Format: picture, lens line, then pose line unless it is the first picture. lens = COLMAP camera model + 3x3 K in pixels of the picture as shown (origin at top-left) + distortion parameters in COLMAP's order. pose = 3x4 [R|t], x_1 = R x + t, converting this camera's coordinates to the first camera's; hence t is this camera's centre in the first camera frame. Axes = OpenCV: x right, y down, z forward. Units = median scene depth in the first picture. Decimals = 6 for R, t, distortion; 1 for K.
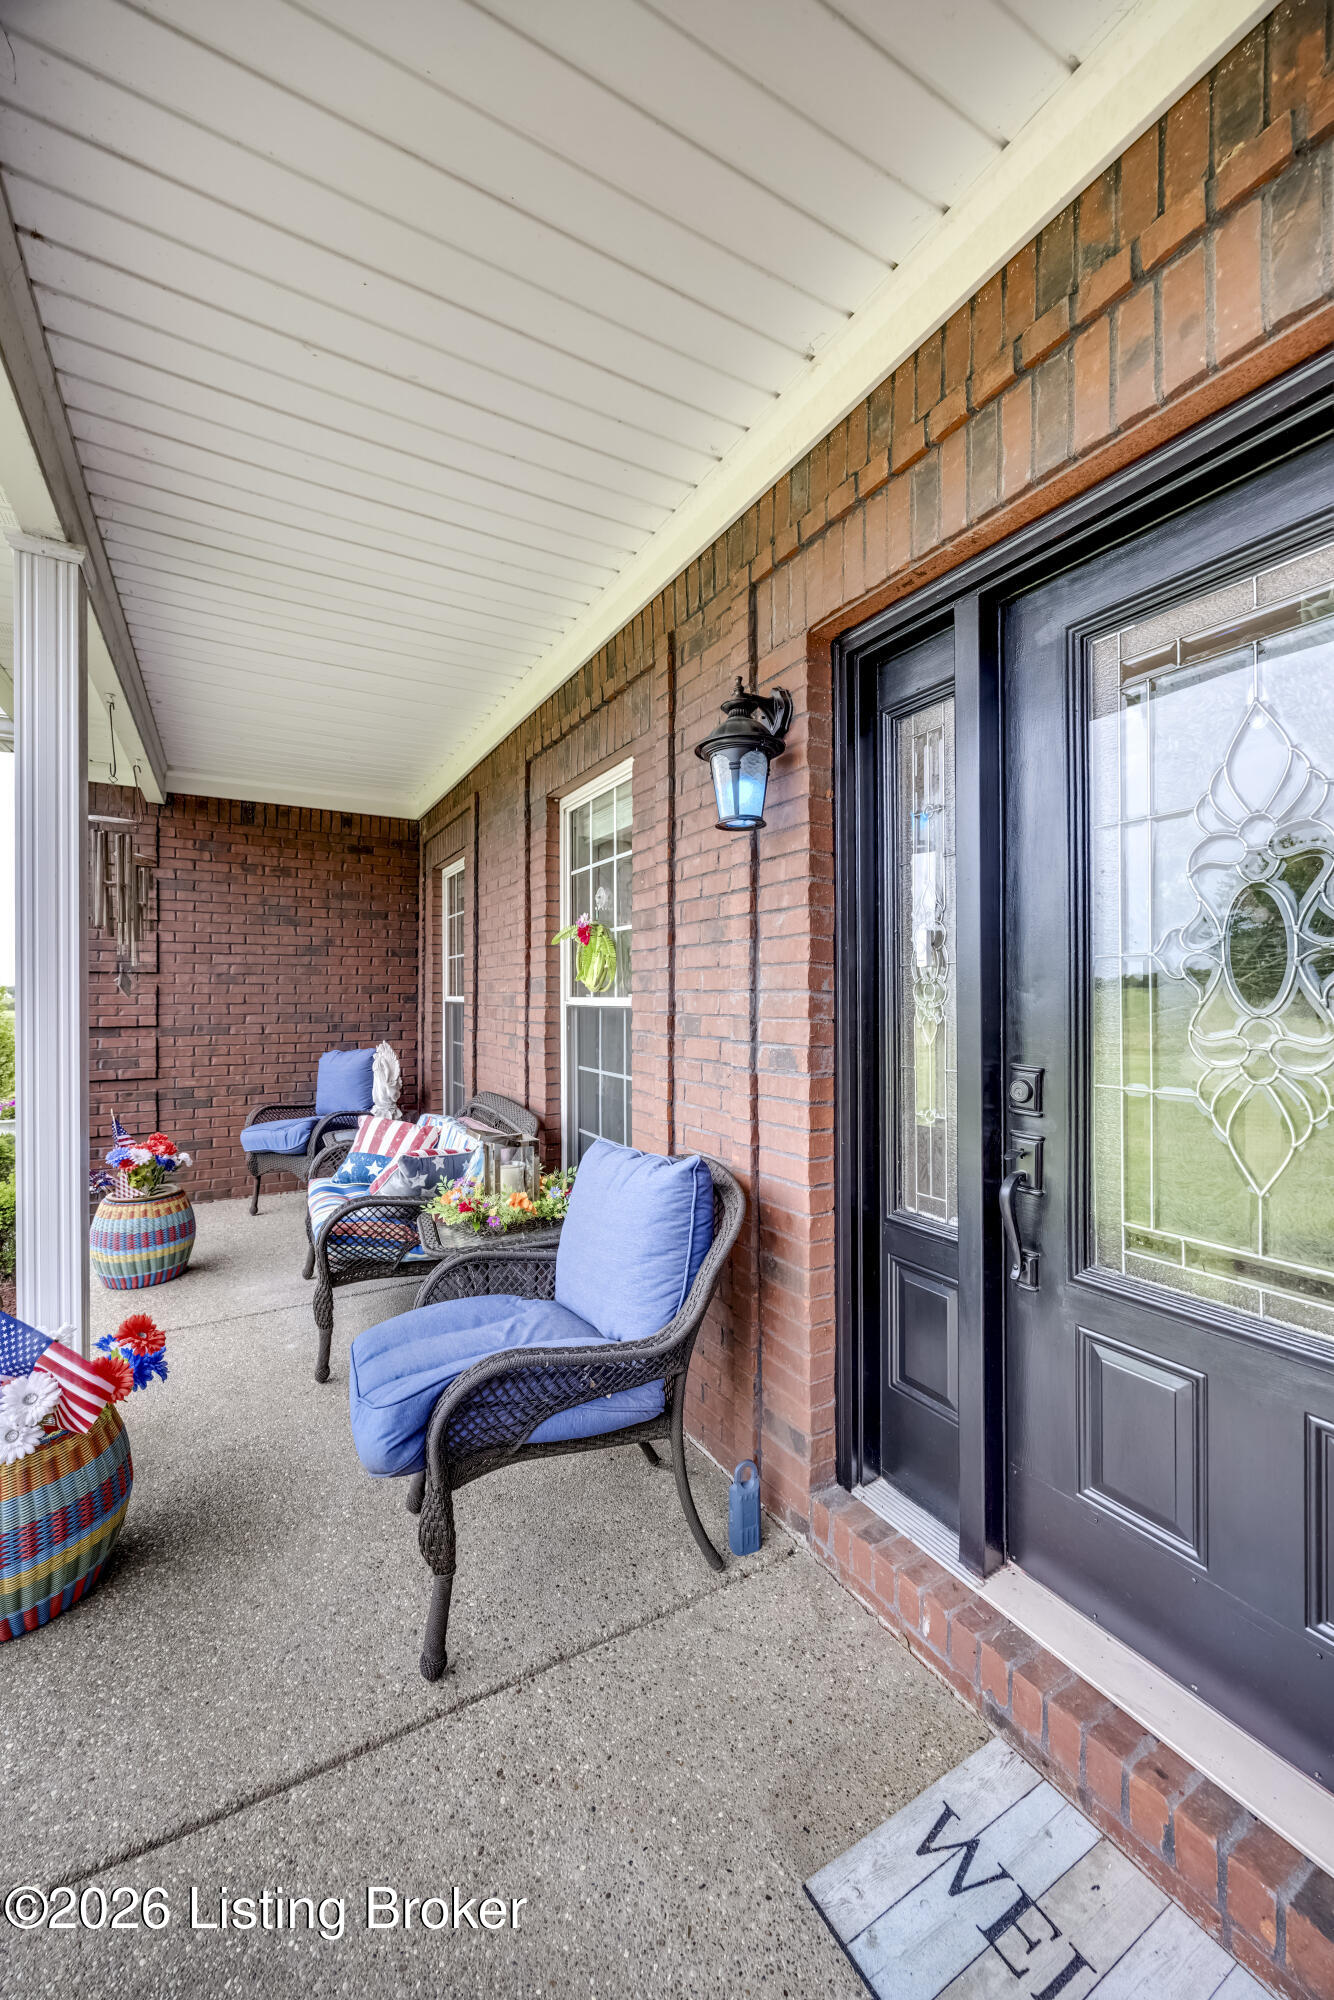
lens RADIAL K [[760.3, 0, 675.0], [0, 760.3, 998.7], [0, 0, 1]] dist [-0.003255, -0.000155]
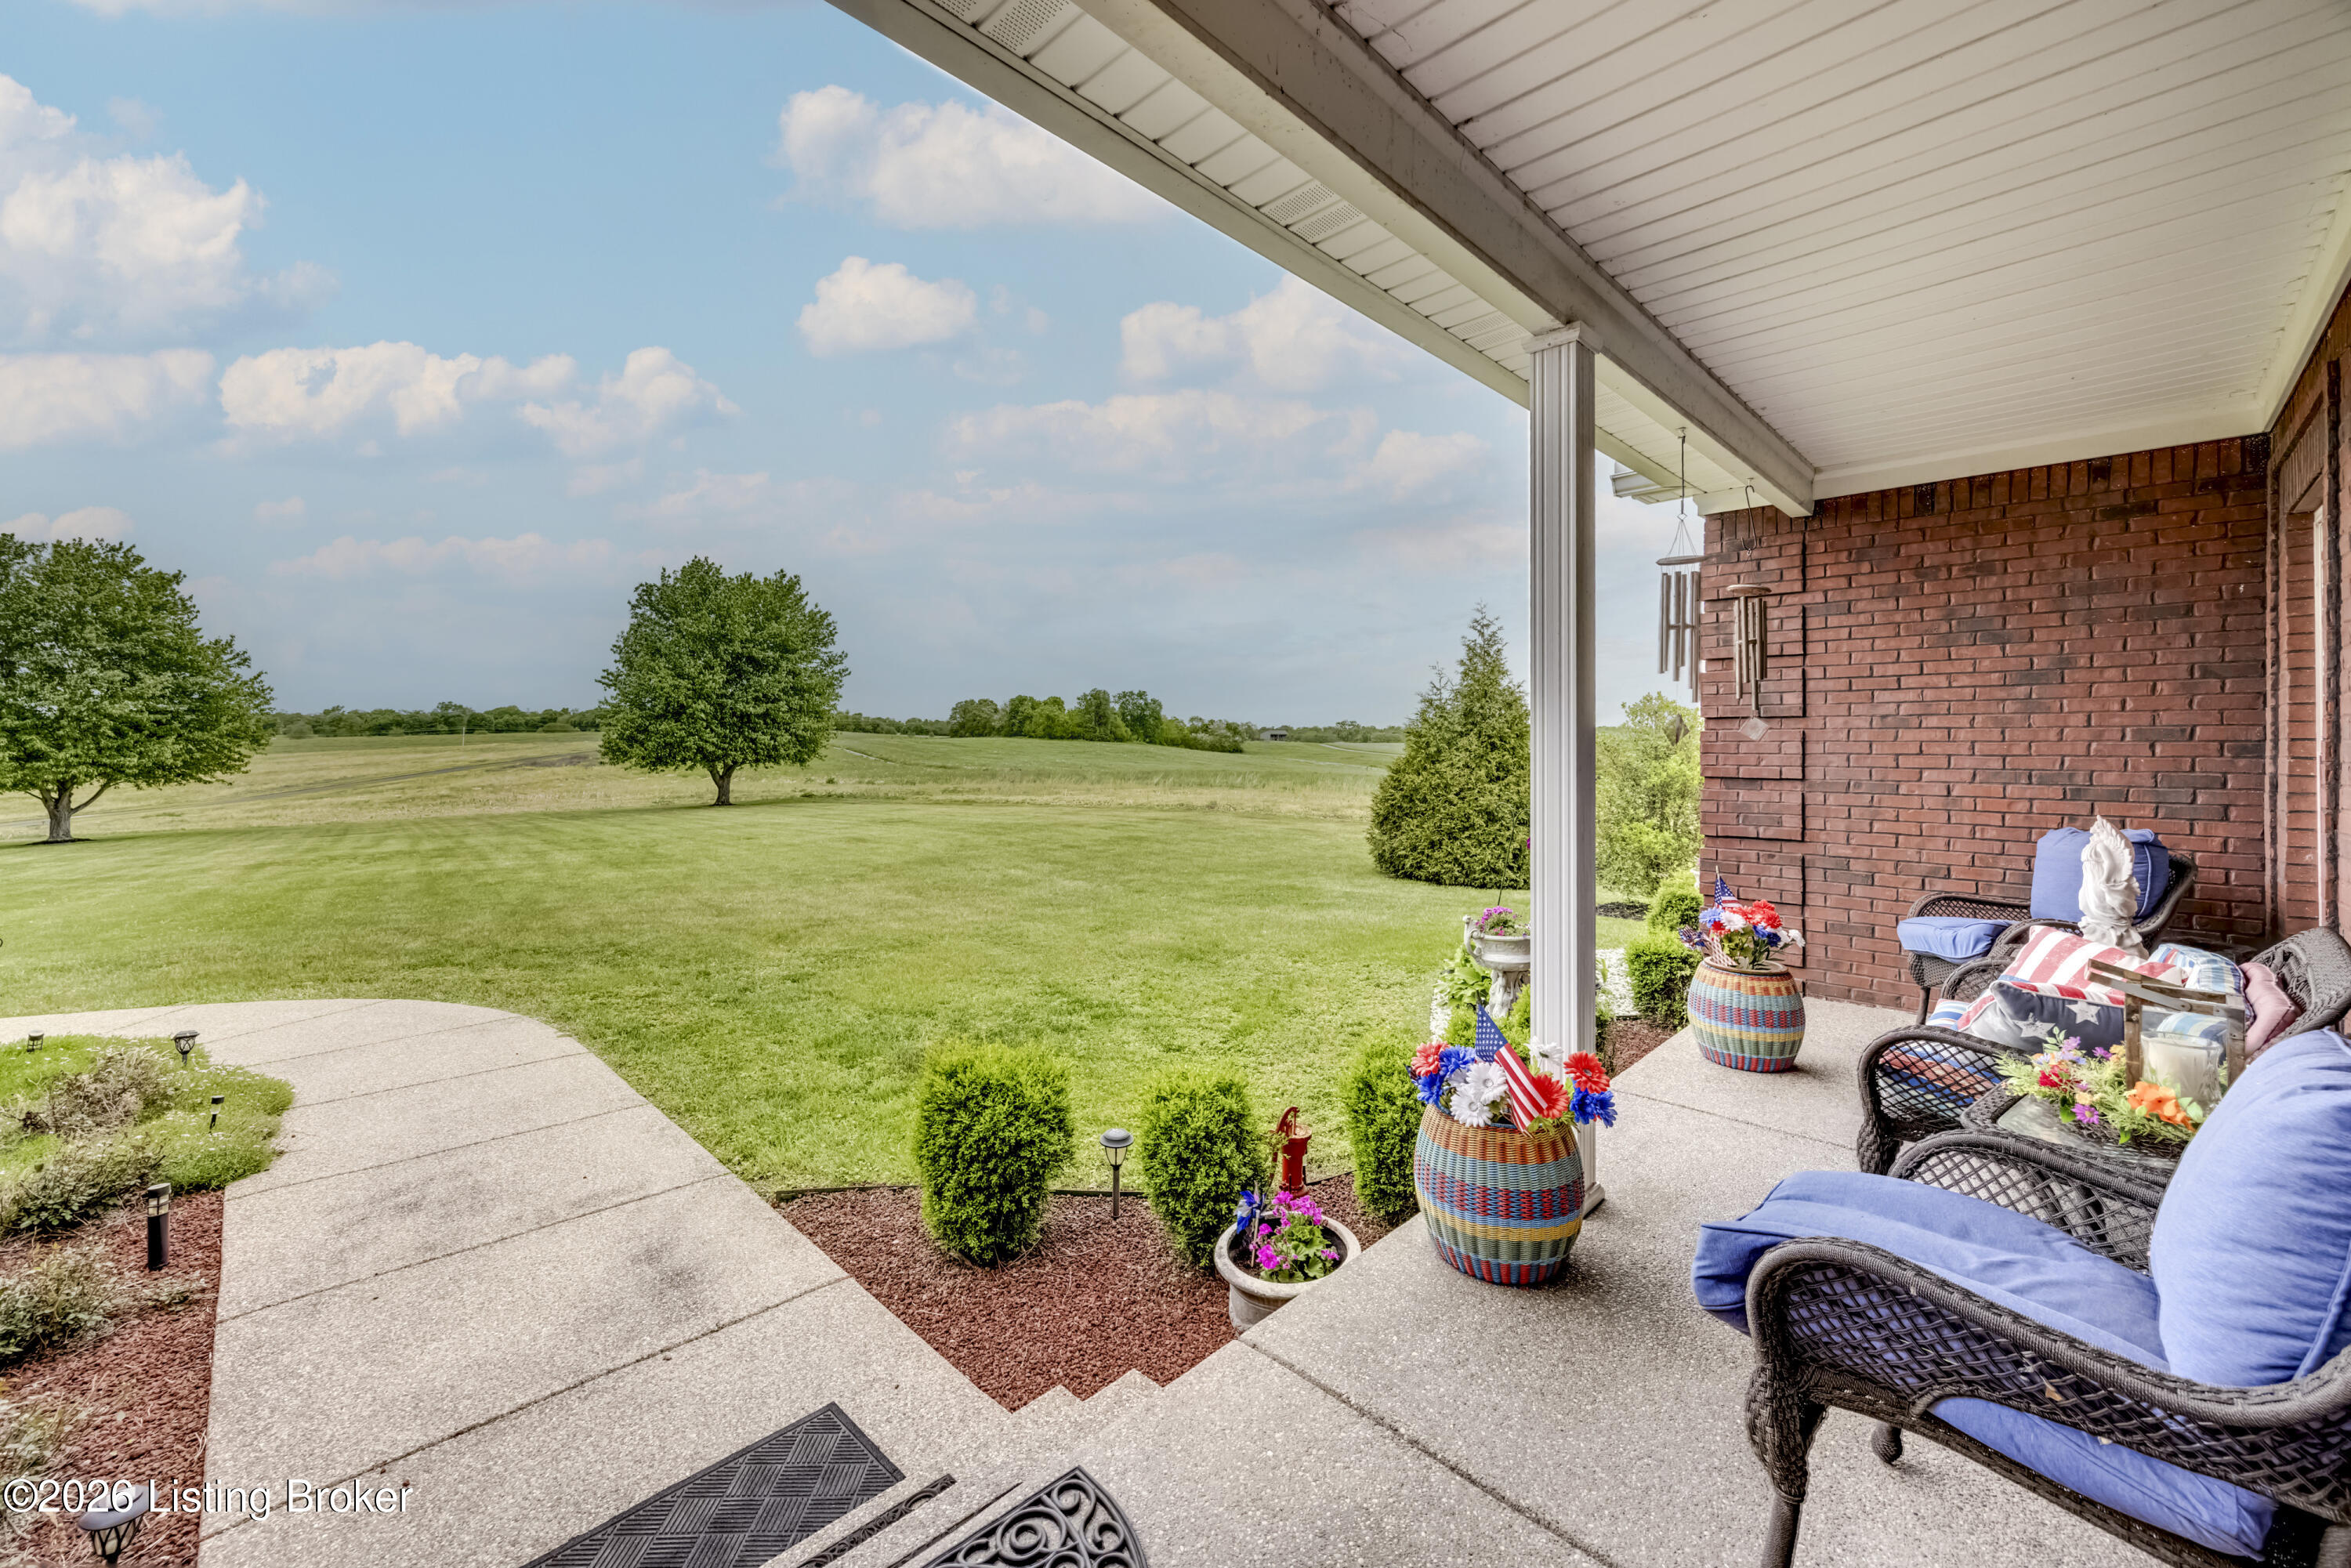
lens RADIAL K [[939.0, 0, 1163.3], [0, 939.0, 735.3], [0, 0, 1]] dist [0.001558, 0.000386]
pose [[0.252406, -0.006162, -0.967602, 0.151542], [-0.006286, 0.999948, -0.008008, -0.000109], [0.967601, 0.008103, 0.252354, 0.045238]]
